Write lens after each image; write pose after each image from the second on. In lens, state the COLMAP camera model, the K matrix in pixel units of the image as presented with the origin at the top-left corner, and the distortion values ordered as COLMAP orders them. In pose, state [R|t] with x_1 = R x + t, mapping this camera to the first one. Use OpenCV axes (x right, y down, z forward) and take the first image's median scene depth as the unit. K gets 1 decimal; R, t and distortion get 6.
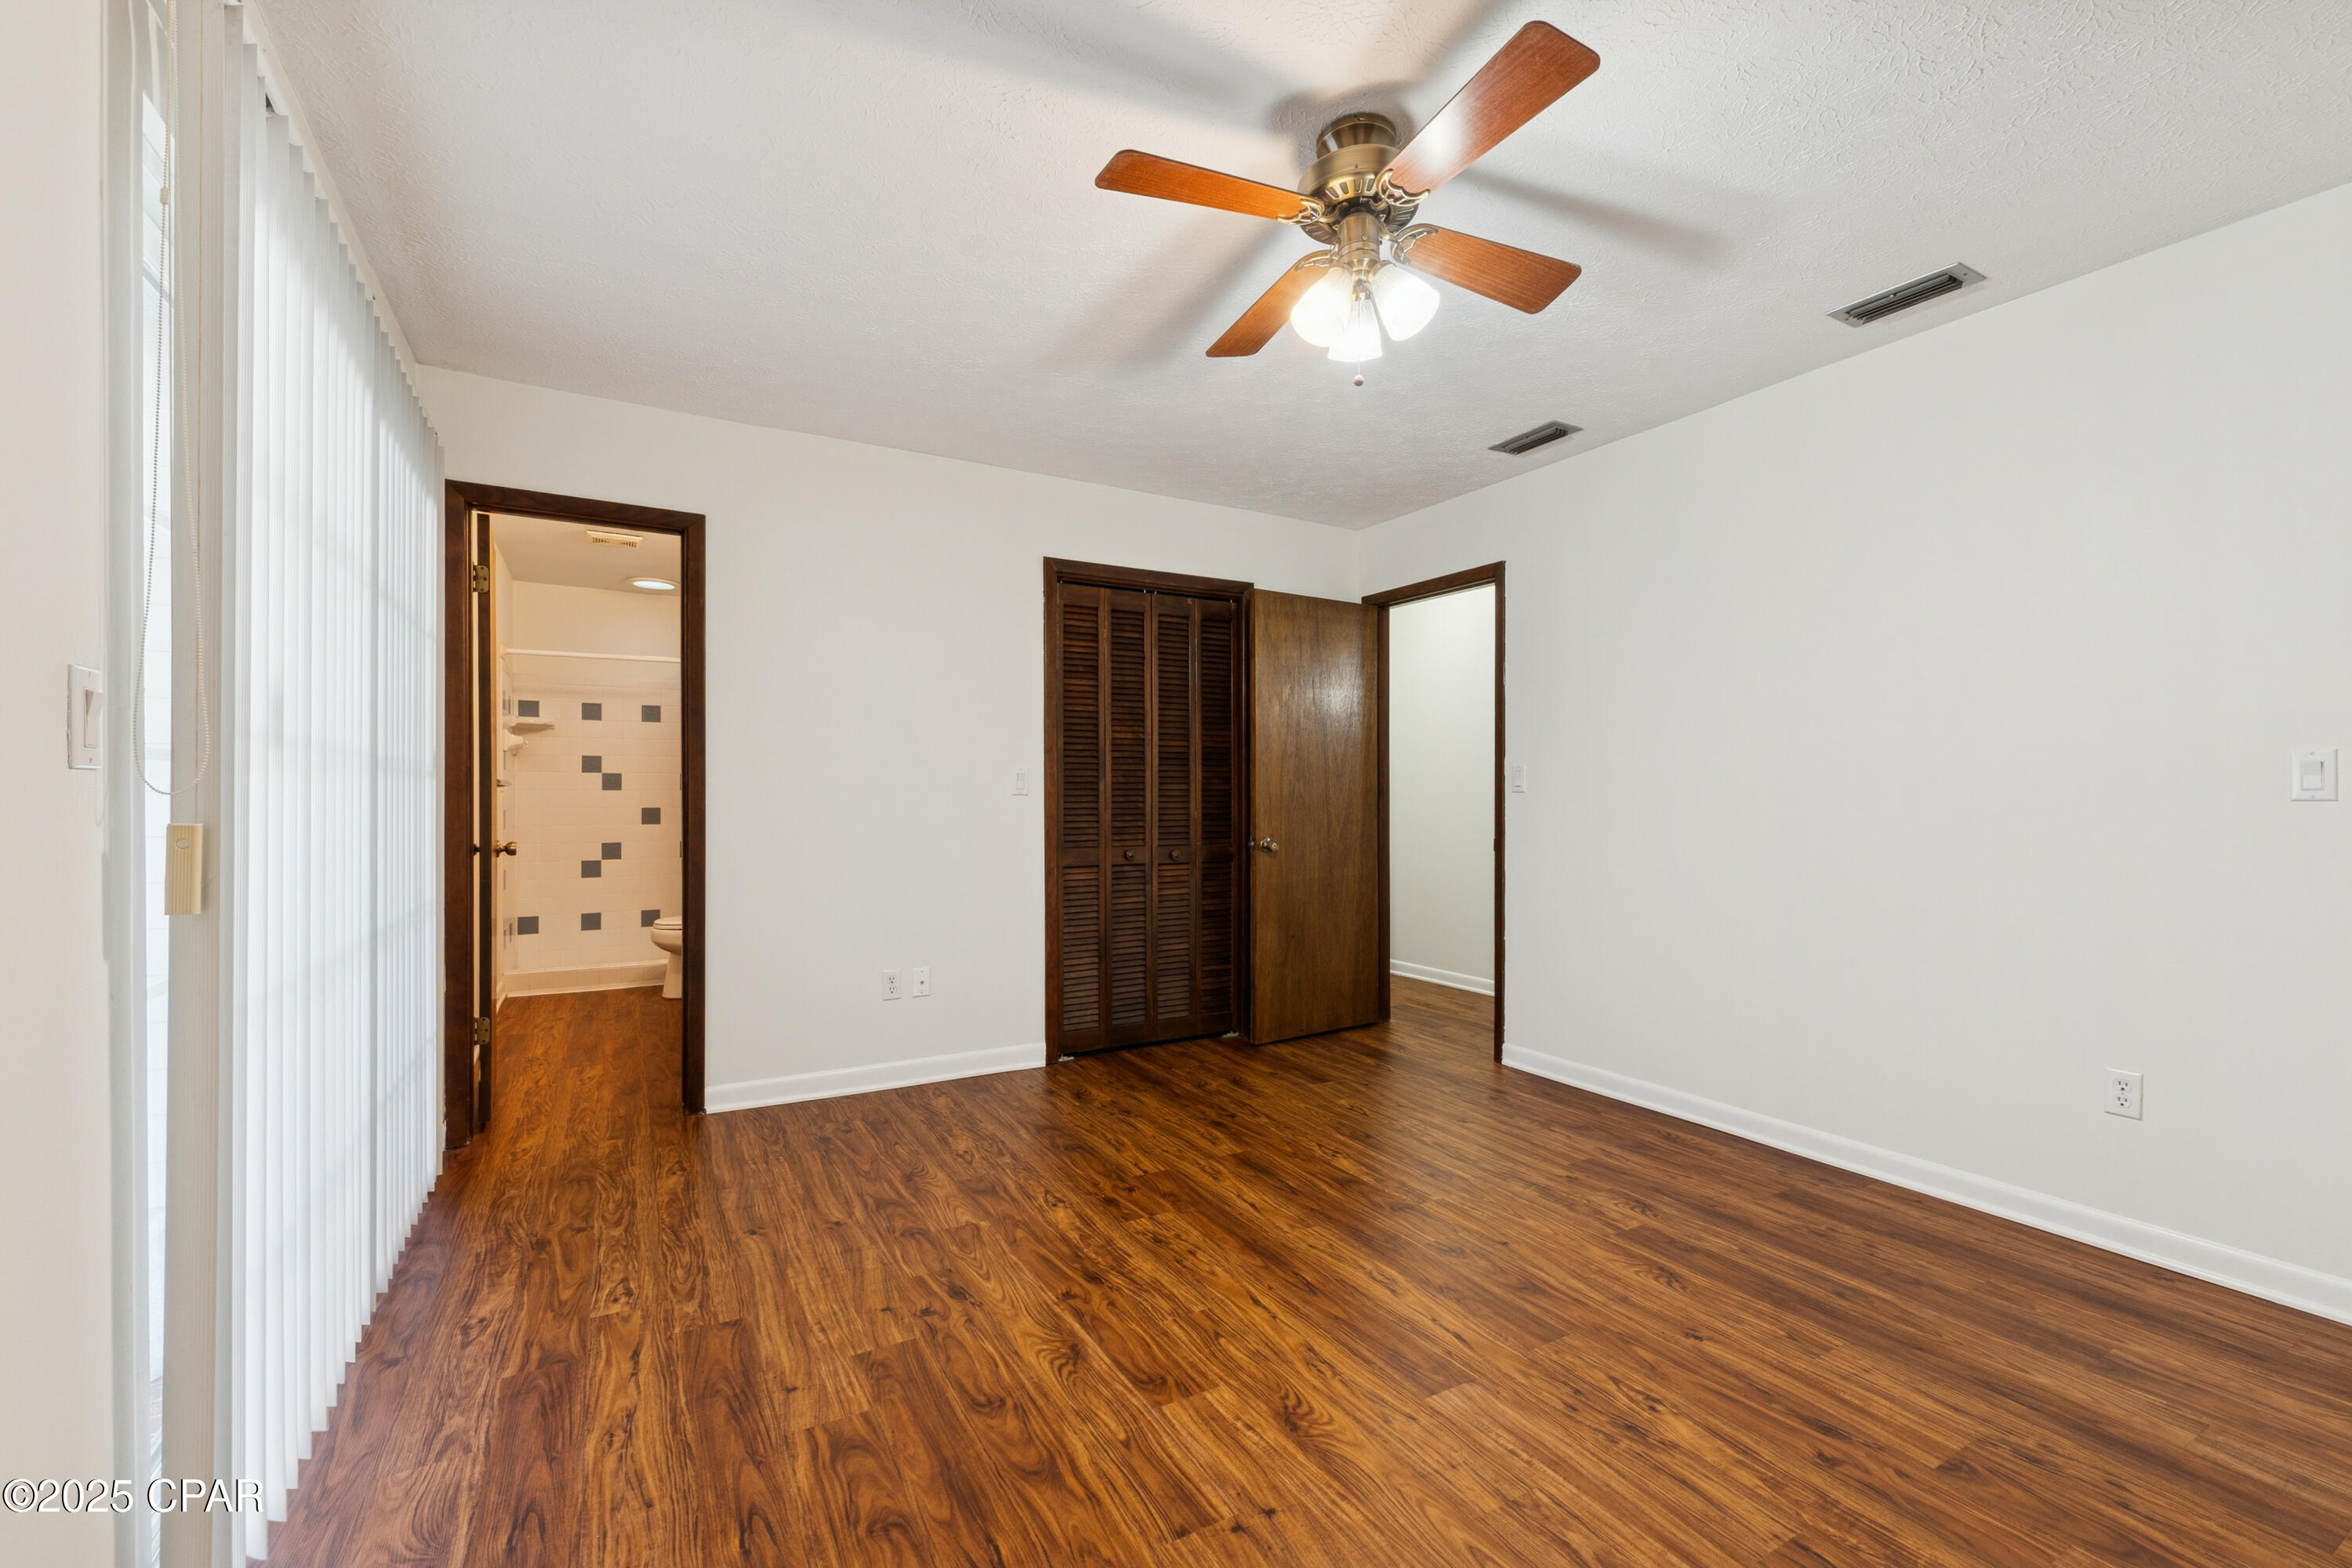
lens RADIAL K [[993.8, 0, 1173.2], [0, 993.8, 788.4], [0, 0, 1]] dist [0.008349, -0.001571]
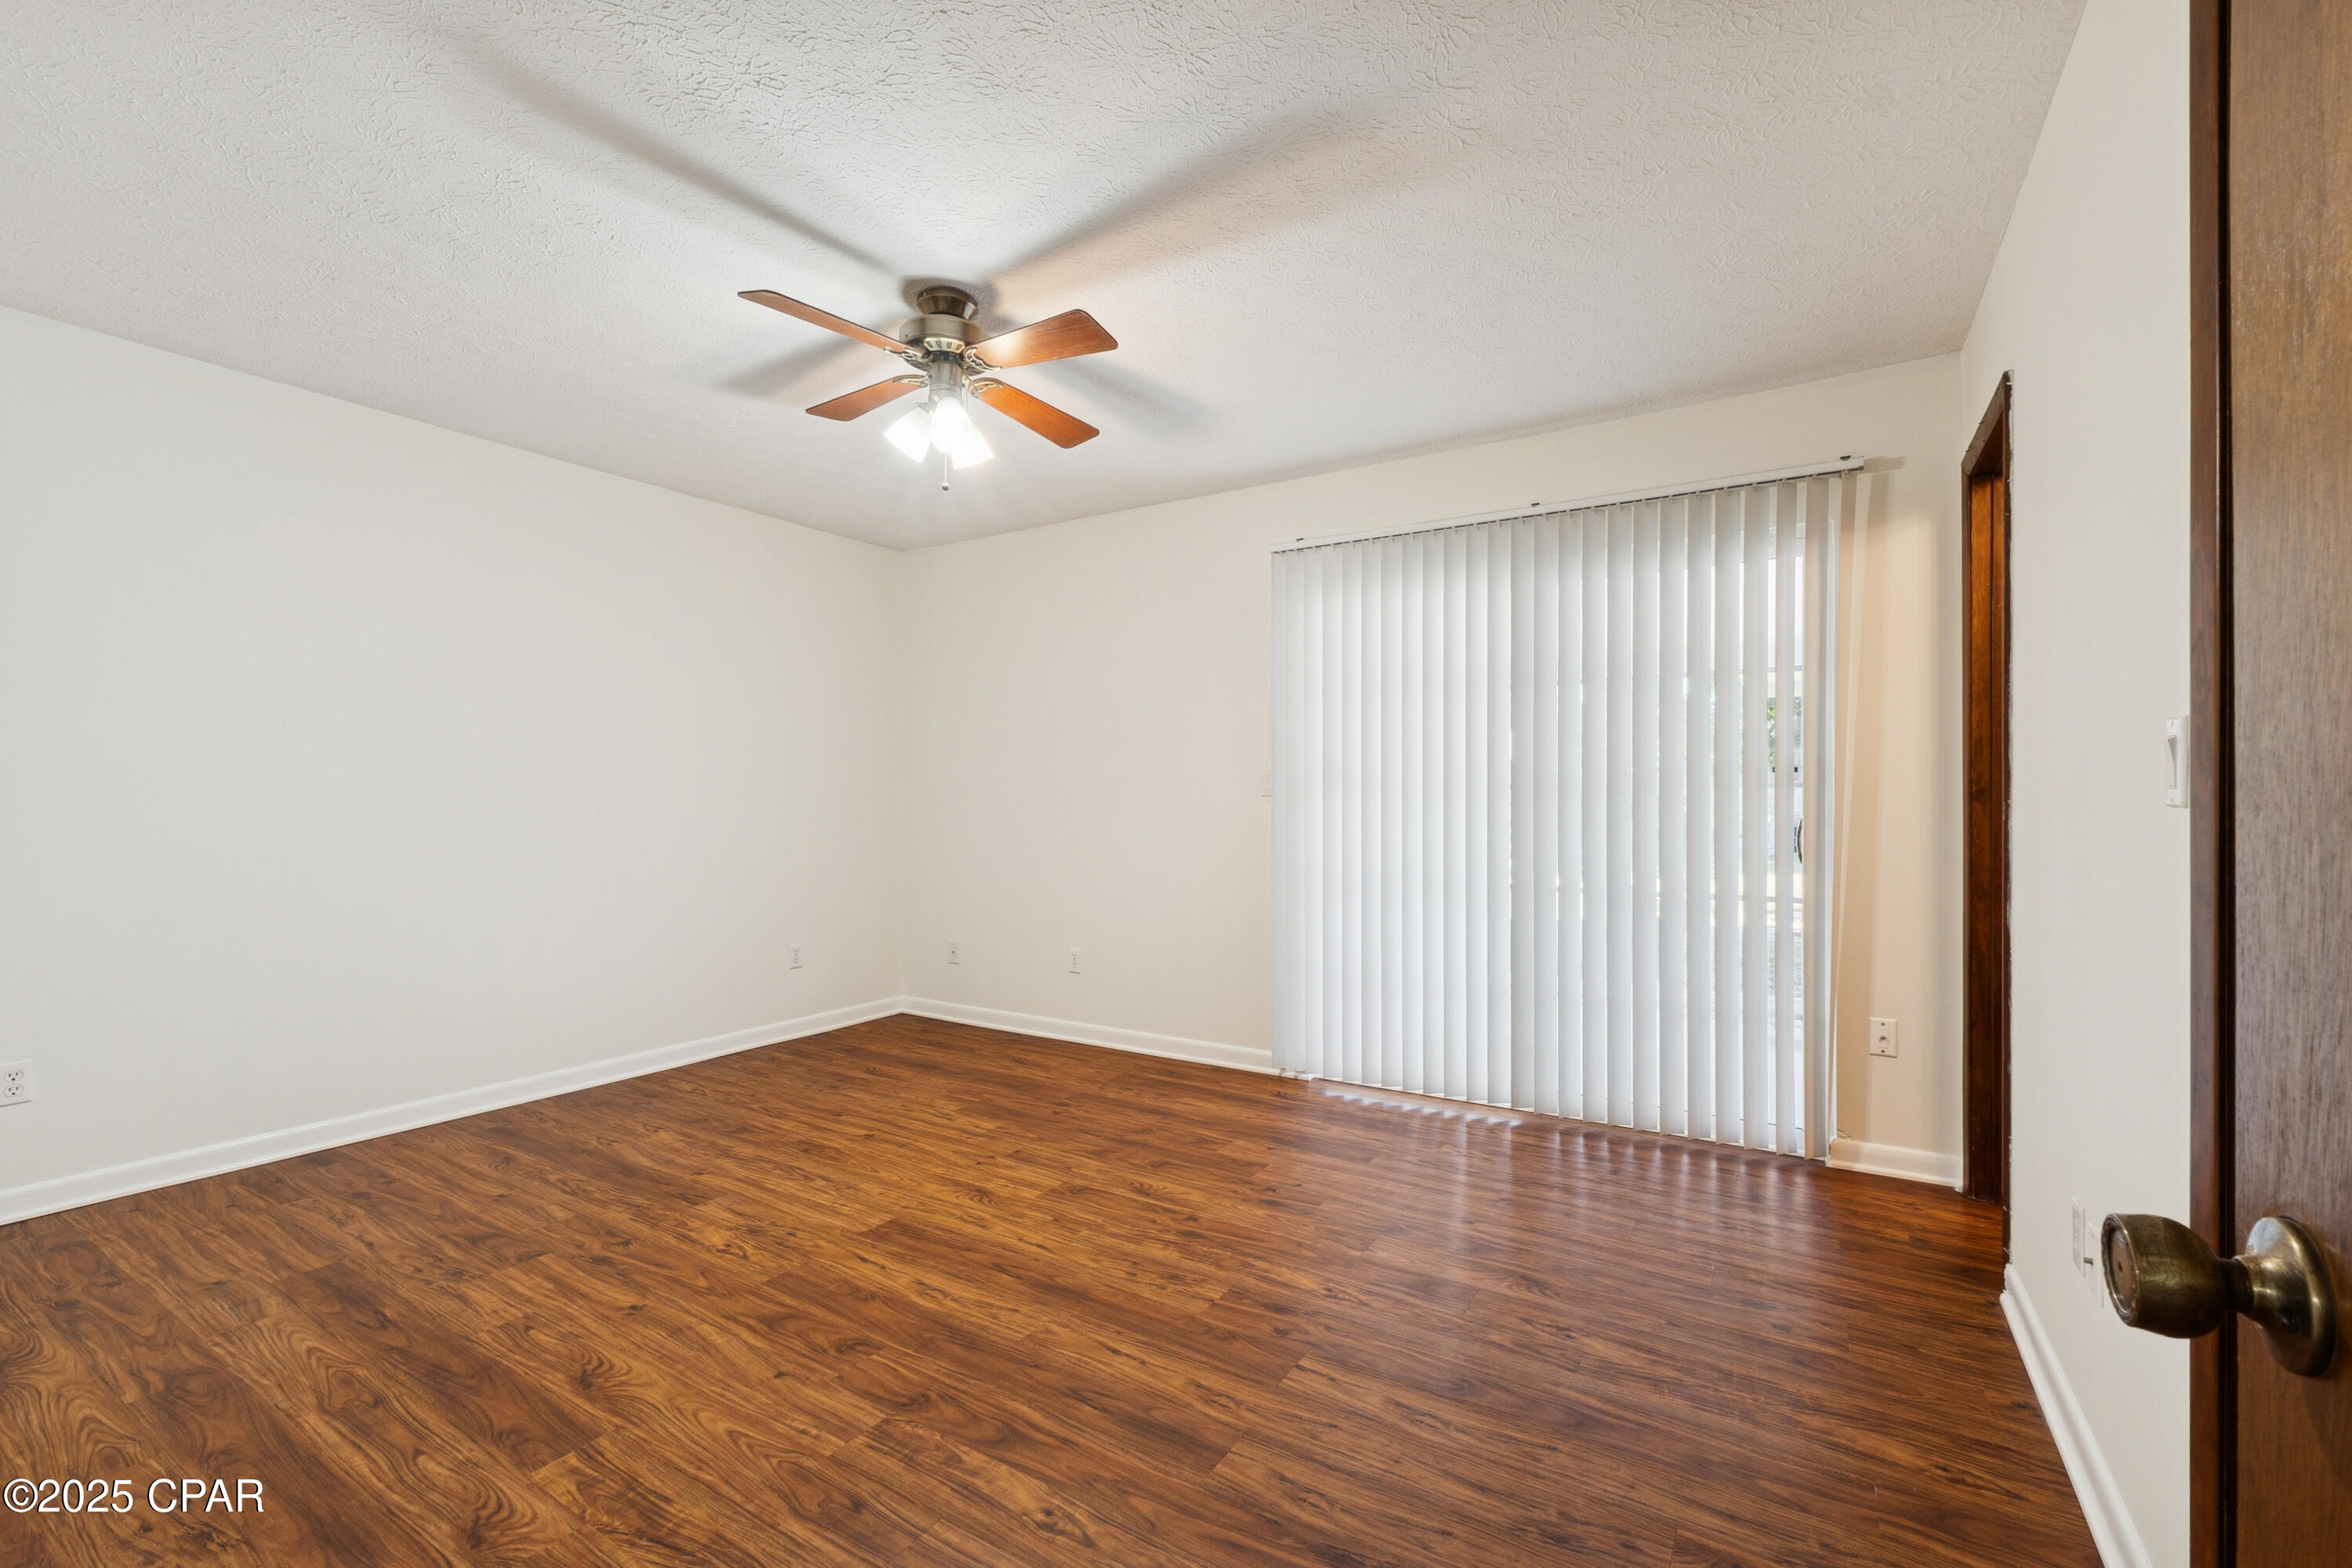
lens RADIAL K [[993.8, 0, 1175.5], [0, 993.8, 796.8], [0, 0, 1]] dist [0.008349, -0.001571]
pose [[-0.883207, -0.007018, -0.468930, 0.472799], [-0.001545, 0.999926, -0.012056, 0.014789], [0.468980, -0.009923, -0.883153, 2.029555]]
